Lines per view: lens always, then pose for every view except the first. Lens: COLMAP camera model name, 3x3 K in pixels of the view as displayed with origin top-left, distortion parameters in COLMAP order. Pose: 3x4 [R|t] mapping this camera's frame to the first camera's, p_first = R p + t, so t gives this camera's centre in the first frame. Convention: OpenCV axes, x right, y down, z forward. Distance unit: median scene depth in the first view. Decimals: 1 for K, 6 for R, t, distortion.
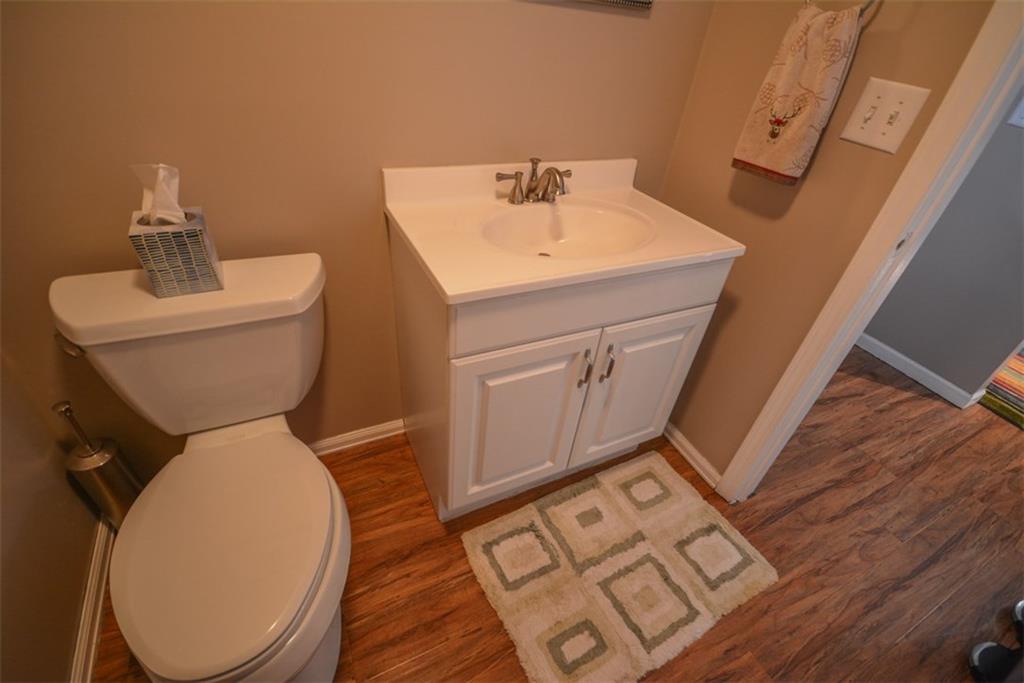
lens RADIAL K [[448.6, 0, 514.5], [0, 448.6, 338.3], [0, 0, 1]] dist [0.009688, -0.011855]
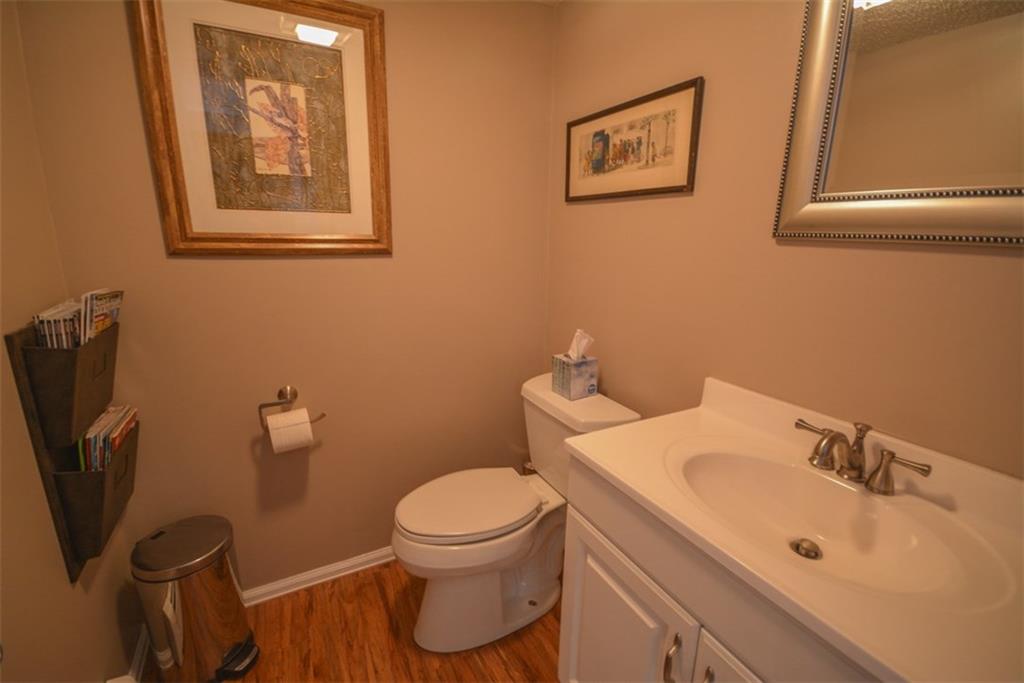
lens RADIAL K [[448.6, 0, 510.4], [0, 448.6, 344.1], [0, 0, 1]] dist [0.009688, -0.011855]
pose [[0.028225, 0.146299, -0.988838, 0.738244], [-0.598542, 0.794762, 0.100500, -0.238486], [0.800594, 0.589024, 0.109999, 0.395789]]
